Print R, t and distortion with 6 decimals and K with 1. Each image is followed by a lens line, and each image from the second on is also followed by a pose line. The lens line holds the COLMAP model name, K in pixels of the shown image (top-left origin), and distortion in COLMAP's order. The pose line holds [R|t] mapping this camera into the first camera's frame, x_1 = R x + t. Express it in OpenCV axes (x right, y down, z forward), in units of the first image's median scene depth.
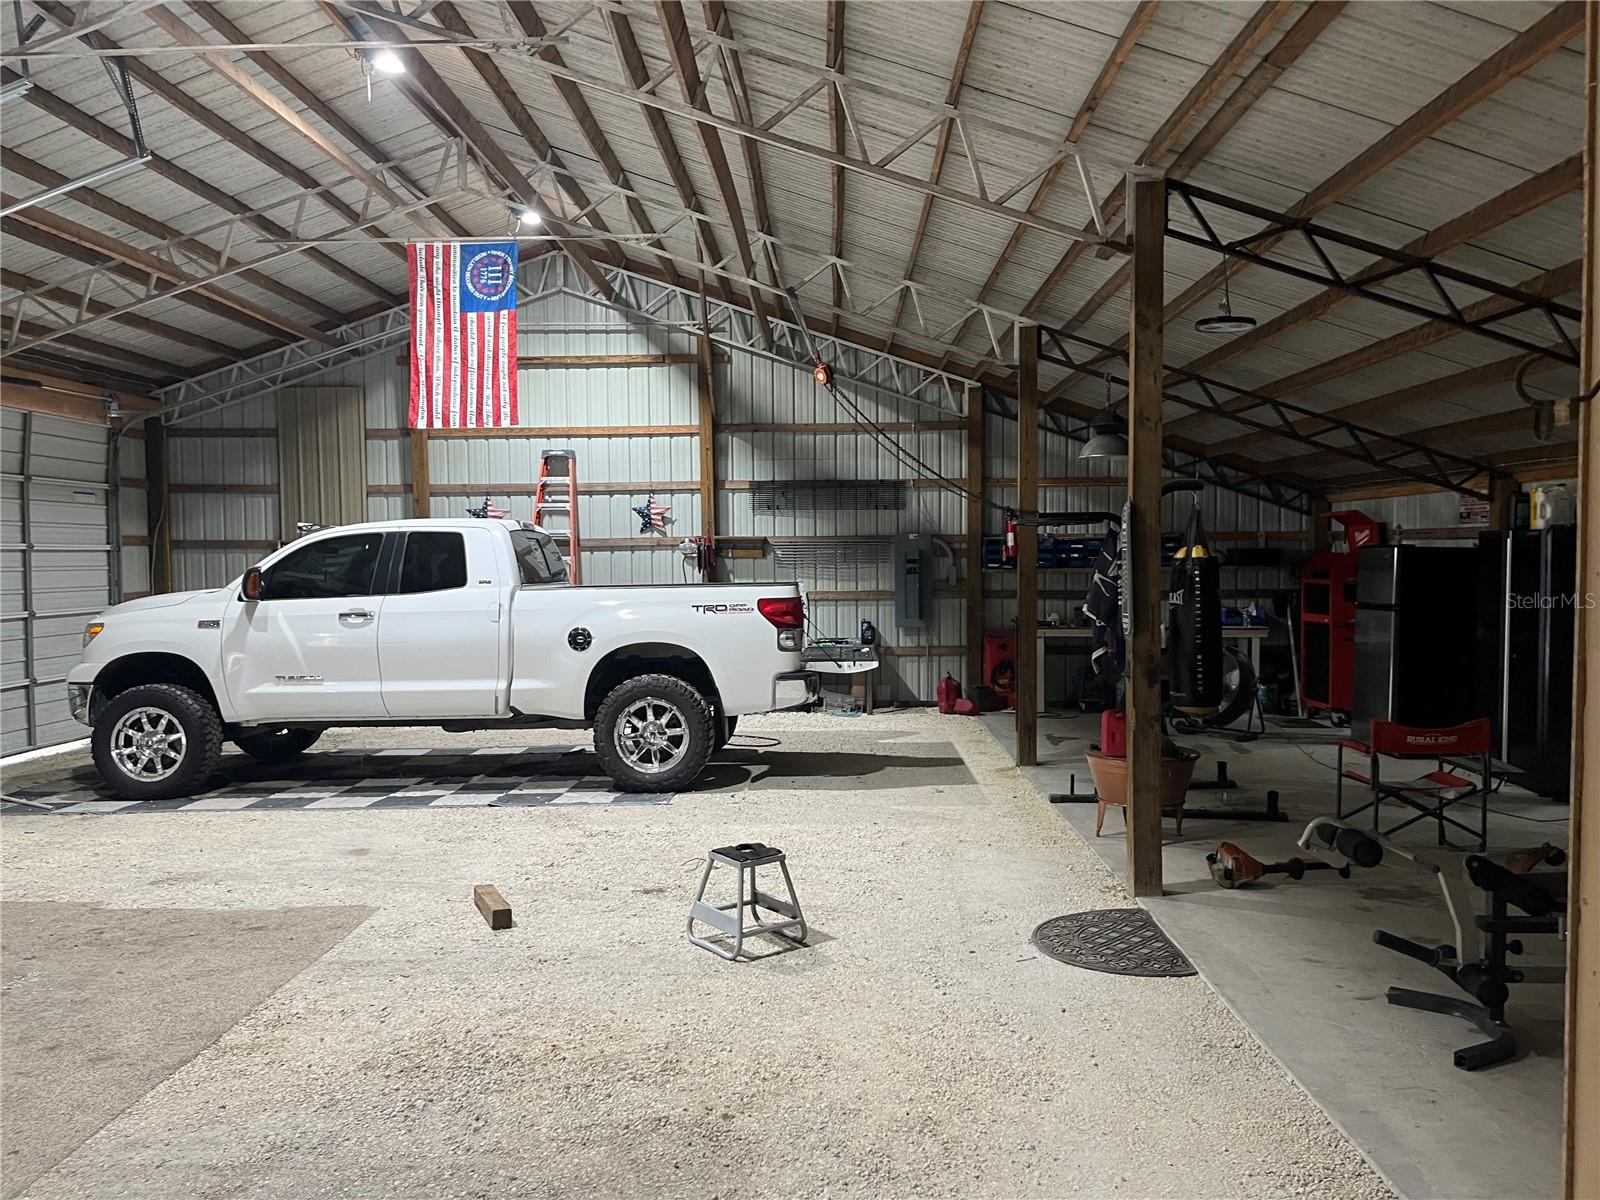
lens RADIAL K [[1198.7, 0, 791.8], [0, 1198.7, 603.1], [0, 0, 1]] dist [0.073554, -0.102670]
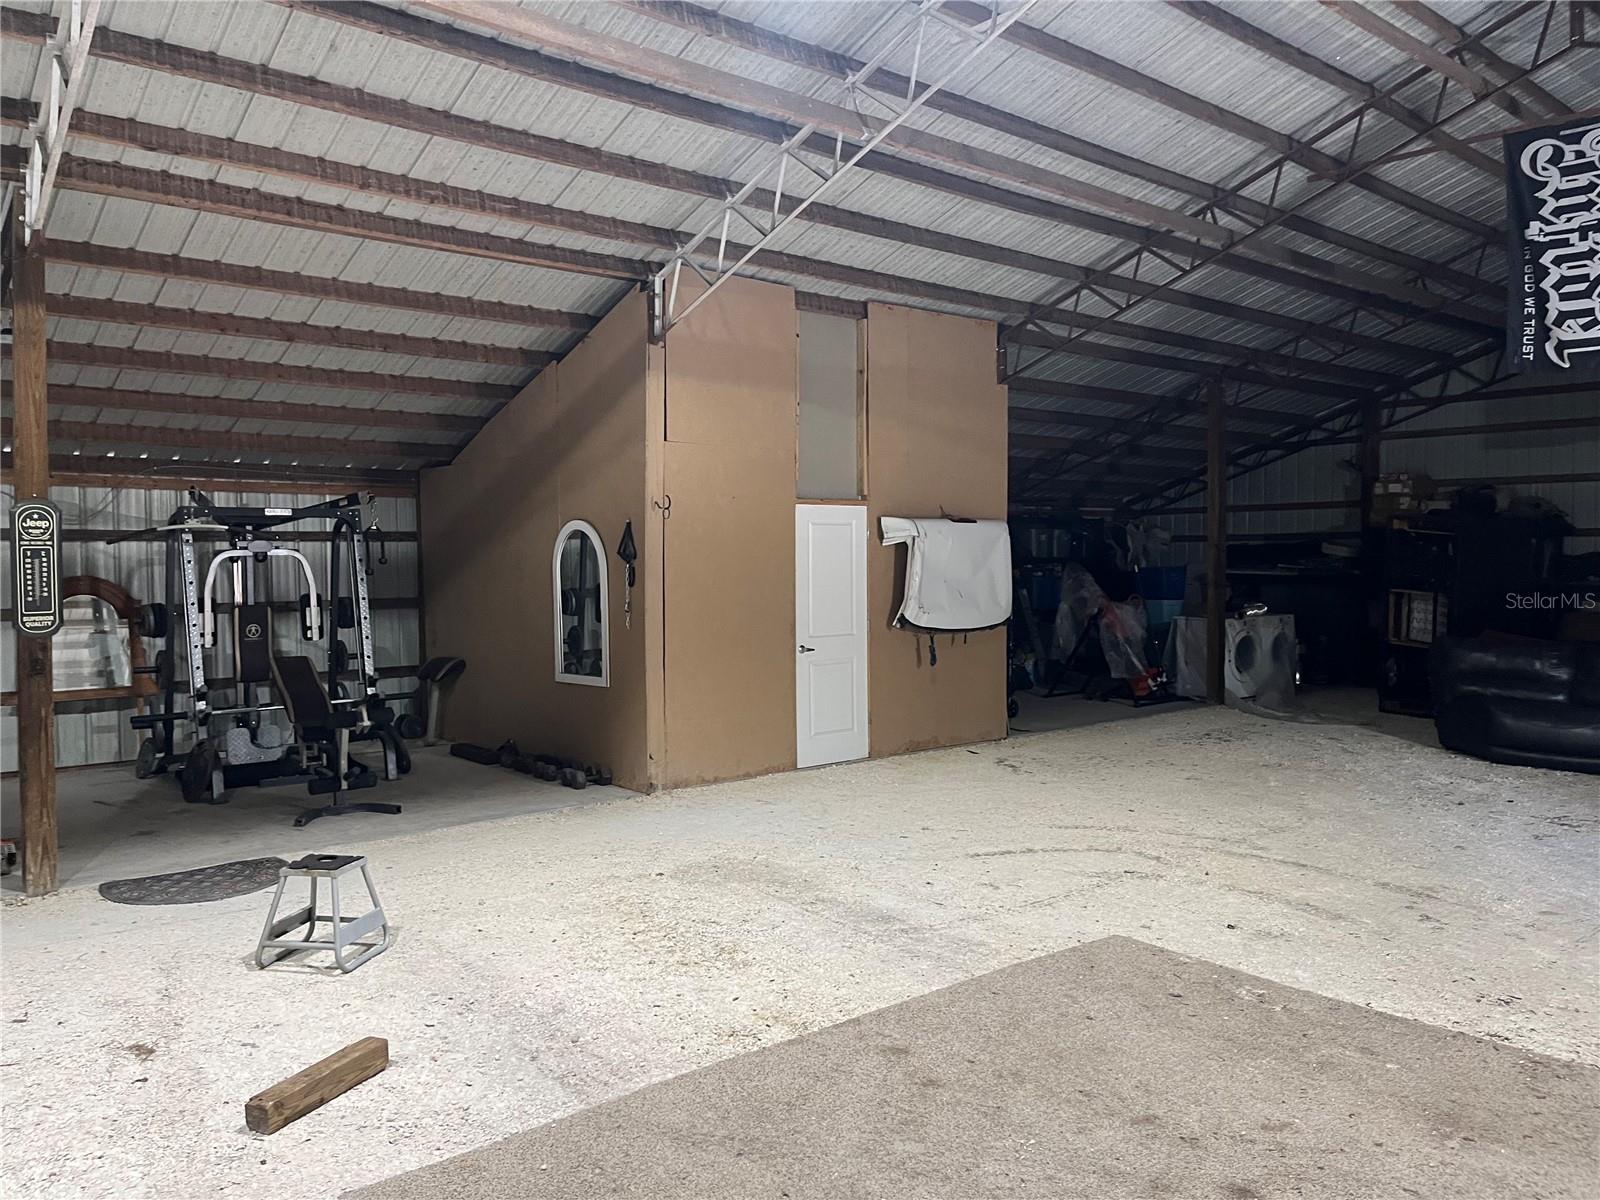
lens RADIAL K [[1198.7, 0, 791.6], [0, 1198.7, 595.9], [0, 0, 1]] dist [0.073554, -0.102670]
pose [[-0.669294, -0.017391, 0.742794, -0.961230], [0.041893, 0.997252, 0.061097, -0.041151], [-0.741816, 0.072010, -0.666726, 1.320184]]
